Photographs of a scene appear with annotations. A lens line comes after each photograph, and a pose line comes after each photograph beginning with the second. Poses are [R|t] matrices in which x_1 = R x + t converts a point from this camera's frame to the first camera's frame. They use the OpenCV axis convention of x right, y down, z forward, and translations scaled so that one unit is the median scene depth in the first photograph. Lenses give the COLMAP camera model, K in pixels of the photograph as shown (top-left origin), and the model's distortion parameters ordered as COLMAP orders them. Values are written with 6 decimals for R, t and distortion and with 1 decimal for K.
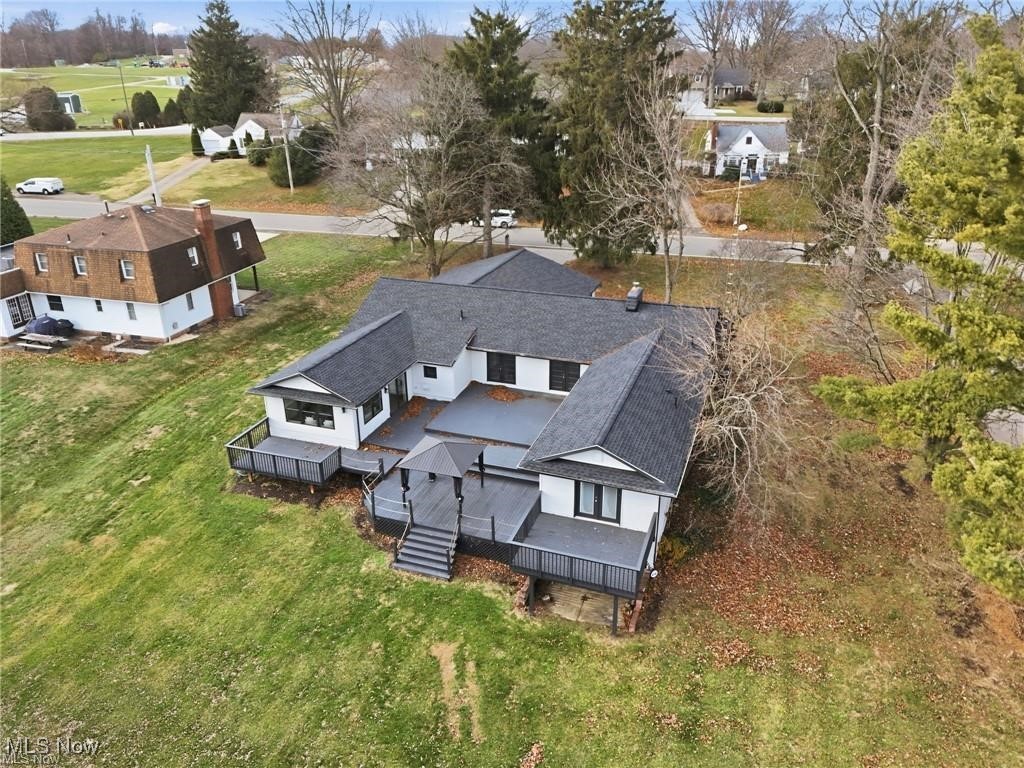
lens RADIAL K [[745.0, 0, 511.9], [0, 745.0, 382.4], [0, 0, 1]] dist [0.051290, -0.021914]
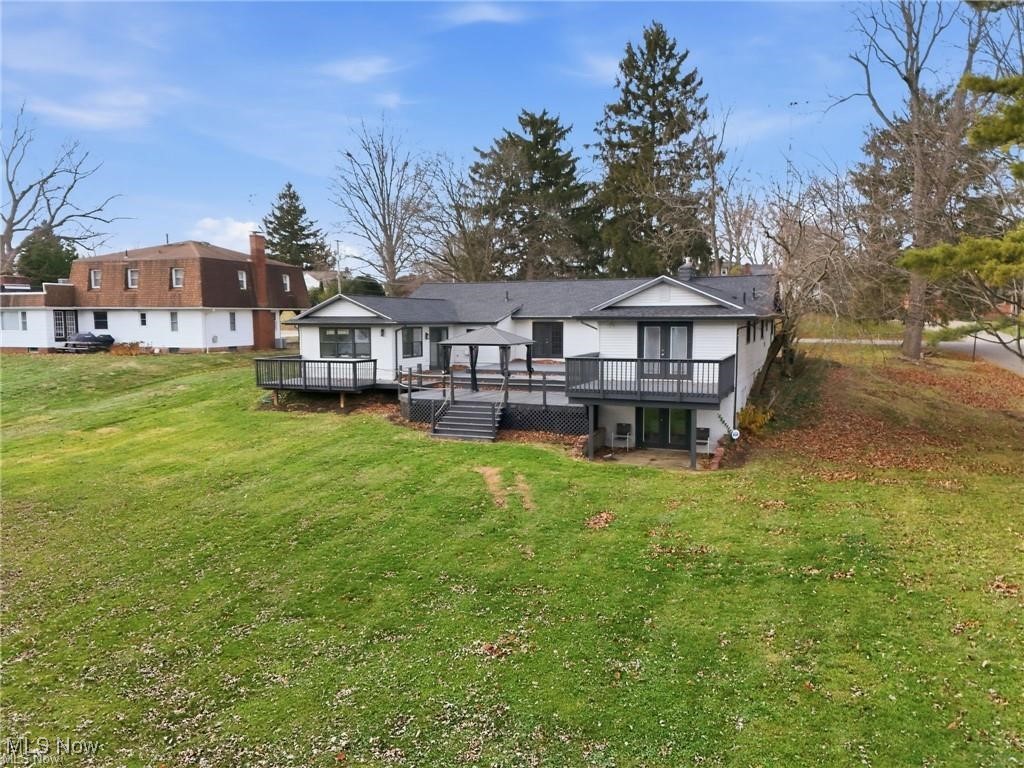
lens RADIAL K [[745.0, 0, 514.7], [0, 745.0, 386.5], [0, 0, 1]] dist [0.051290, -0.021914]
pose [[0.999122, 0.006099, -0.041440, -0.015617], [-0.018573, 0.951272, -0.307792, 0.296227], [0.037543, 0.308292, 0.950551, 0.105776]]
